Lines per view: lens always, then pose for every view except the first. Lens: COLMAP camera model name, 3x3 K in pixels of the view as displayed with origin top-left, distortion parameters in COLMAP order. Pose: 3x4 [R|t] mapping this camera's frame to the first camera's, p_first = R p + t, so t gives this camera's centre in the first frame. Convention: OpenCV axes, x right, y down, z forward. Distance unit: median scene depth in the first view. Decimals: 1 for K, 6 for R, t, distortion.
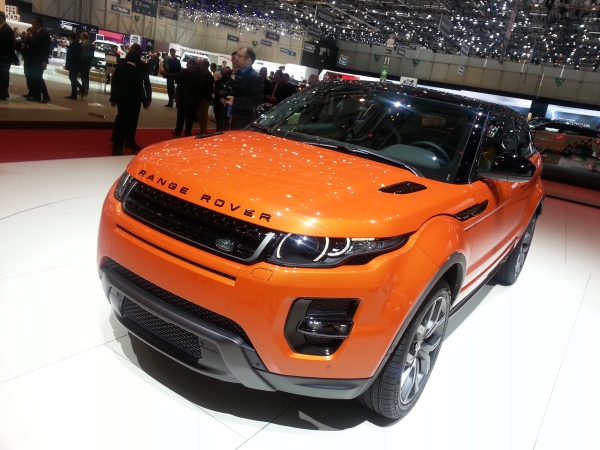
lens RADIAL K [[486.4, 0, 298.7], [0, 486.4, 243.4], [0, 0, 1]] dist [0.032024, -0.016254]
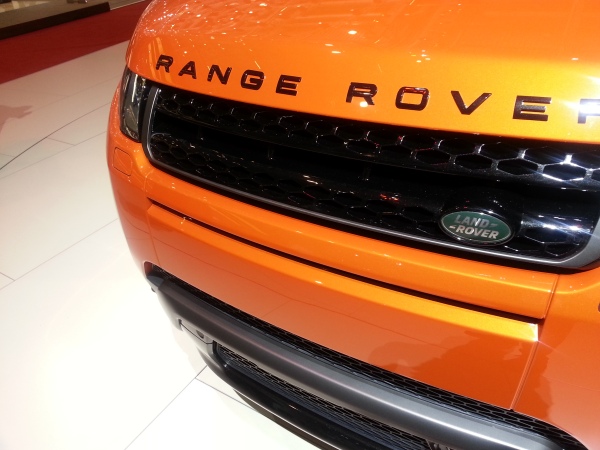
lens RADIAL K [[486.4, 0, 300.3], [0, 486.4, 225.7], [0, 0, 1]] dist [0.032024, -0.016254]
pose [[0.966947, -0.227333, -0.115467, -0.191062], [0.250305, 0.932605, 0.259990, -0.094546], [0.048581, -0.280298, 0.958683, 0.565672]]
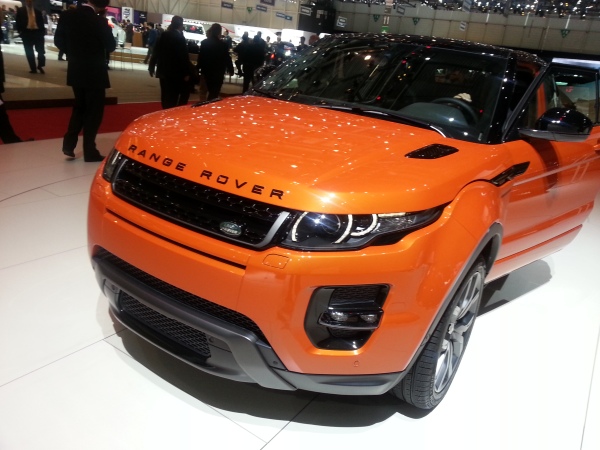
lens RADIAL K [[486.4, 0, 301.3], [0, 486.4, 223.5], [0, 0, 1]] dist [0.032024, -0.016254]
pose [[0.998967, -0.045207, -0.004516, -0.020088], [0.045311, 0.998622, 0.026472, -0.019357], [0.003313, -0.026650, 0.999639, 0.121023]]
